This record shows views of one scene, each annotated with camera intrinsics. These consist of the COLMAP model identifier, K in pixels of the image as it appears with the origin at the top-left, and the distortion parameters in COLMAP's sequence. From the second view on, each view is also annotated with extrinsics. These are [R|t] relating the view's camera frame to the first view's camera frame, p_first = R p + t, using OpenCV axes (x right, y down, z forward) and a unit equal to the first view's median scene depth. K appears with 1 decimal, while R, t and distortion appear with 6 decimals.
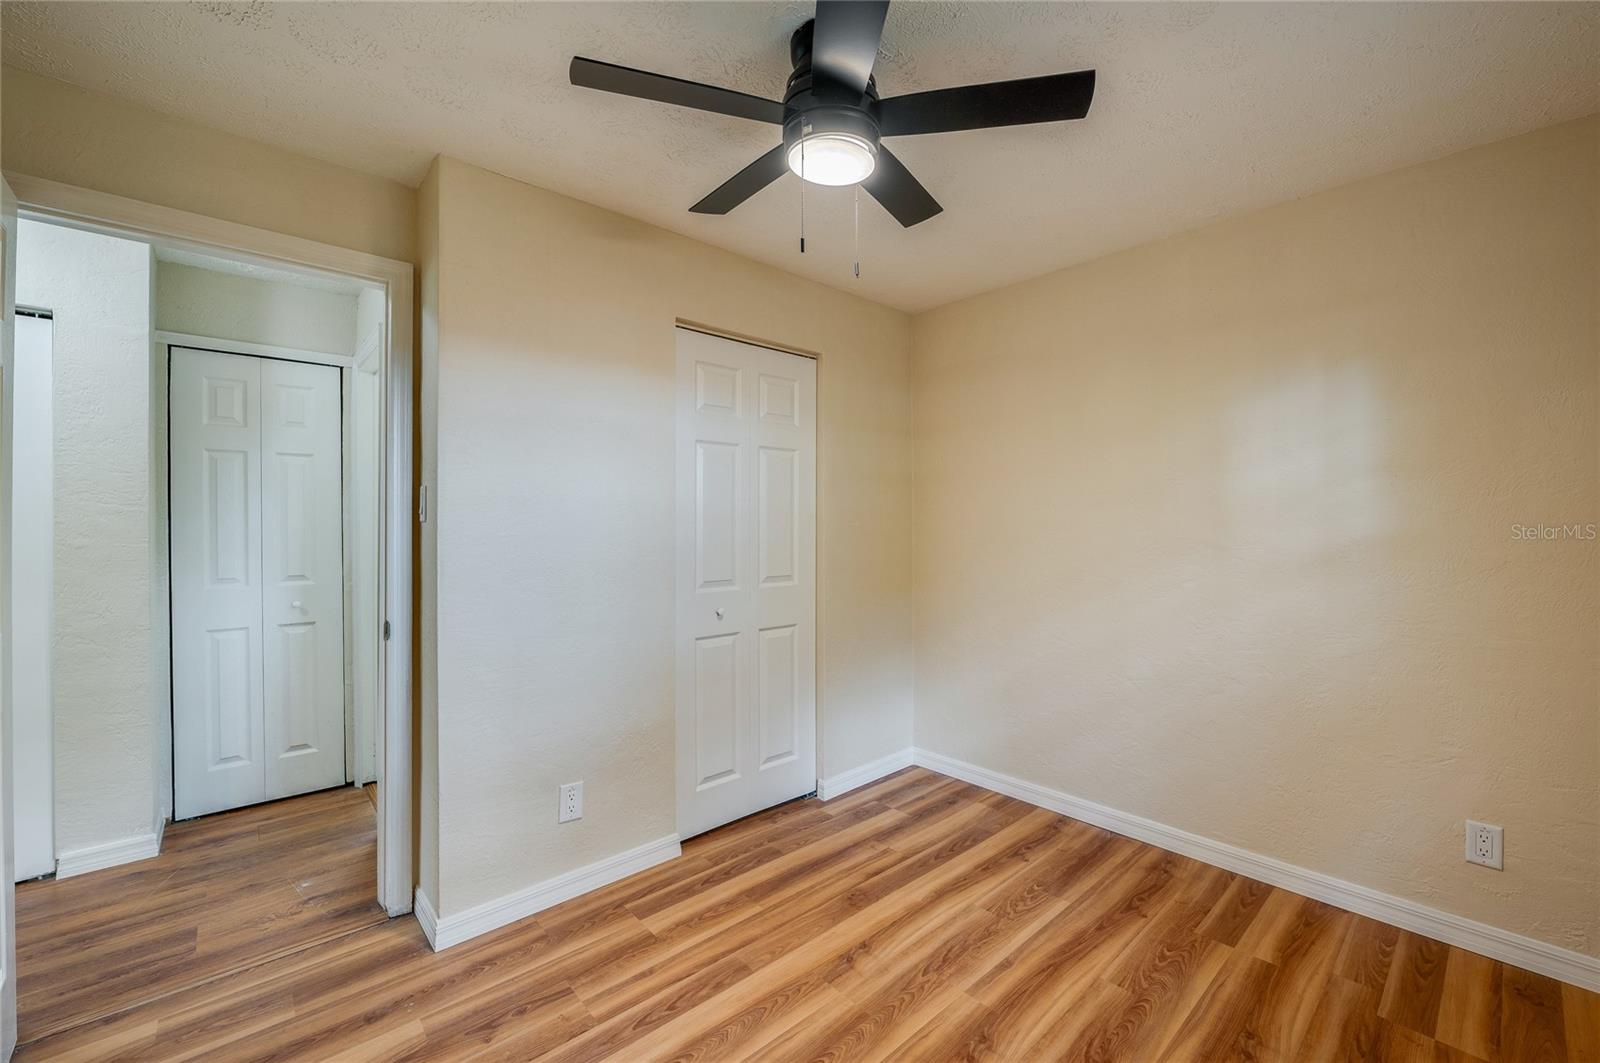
lens RADIAL K [[664.4, 0, 790.4], [0, 664.4, 527.0], [0, 0, 1]] dist [-0.004631, -0.000087]
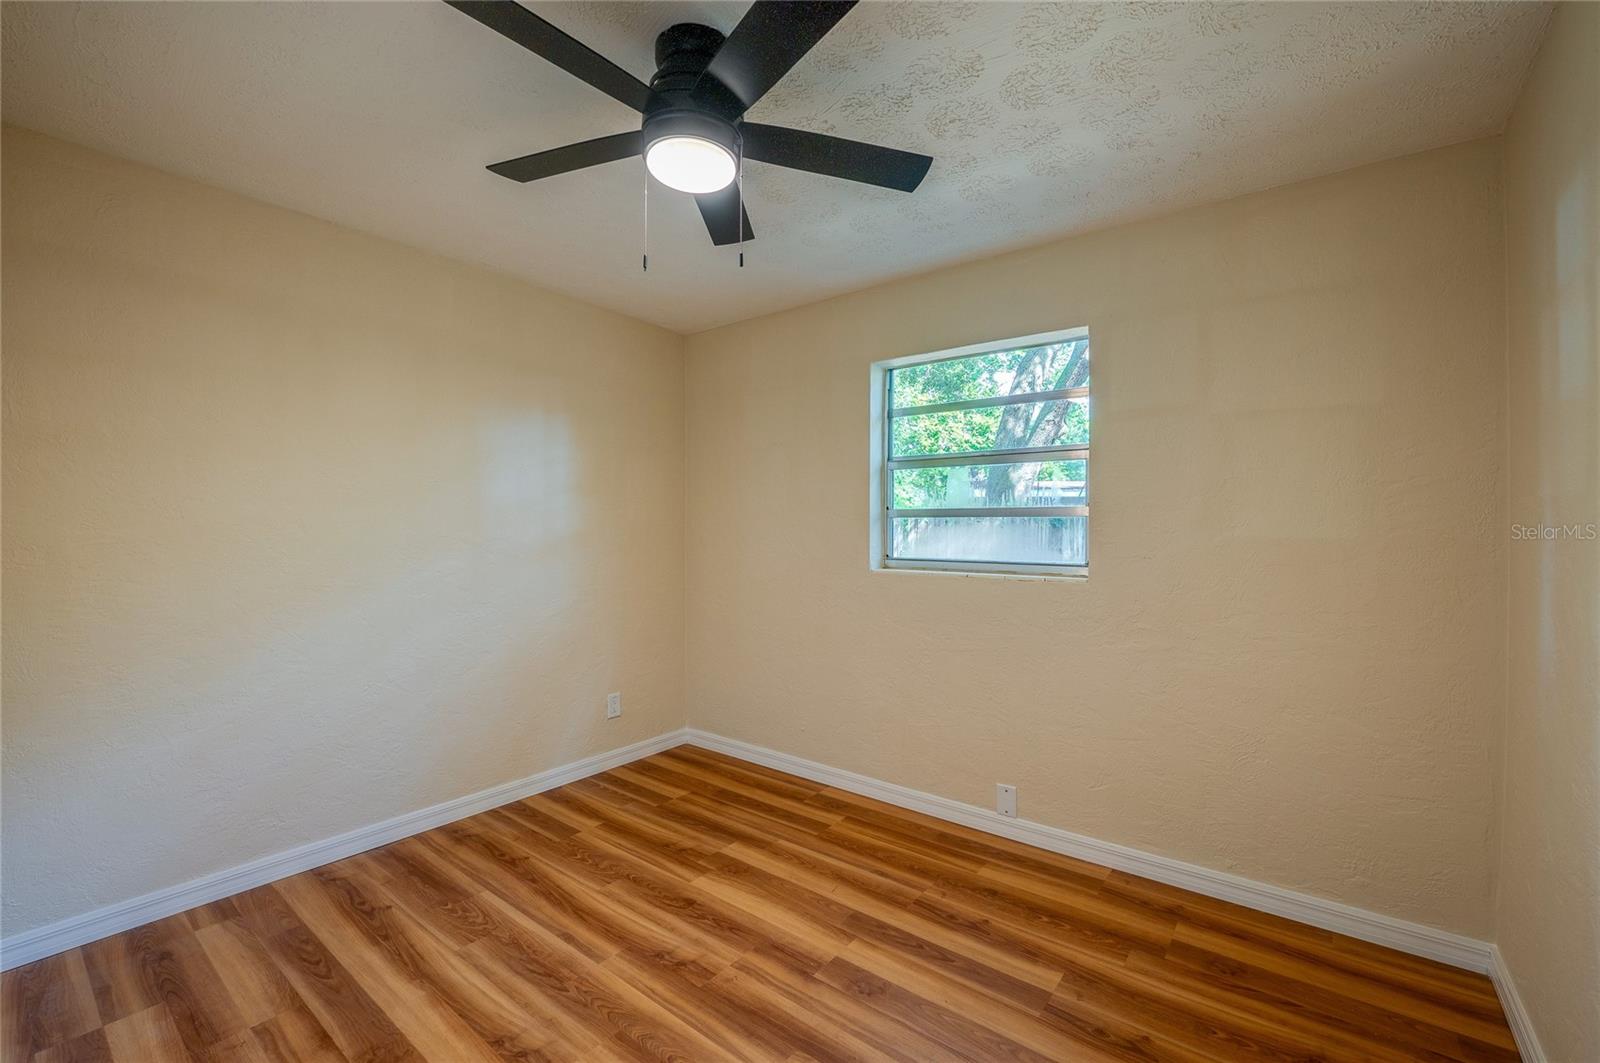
lens RADIAL K [[664.4, 0, 789.4], [0, 664.4, 531.5], [0, 0, 1]] dist [-0.004631, -0.000087]
pose [[-0.167834, -0.004158, 0.985806, -0.690320], [0.003087, 0.999984, 0.004743, 0.005089], [-0.985810, 0.003839, -0.167819, 0.726939]]
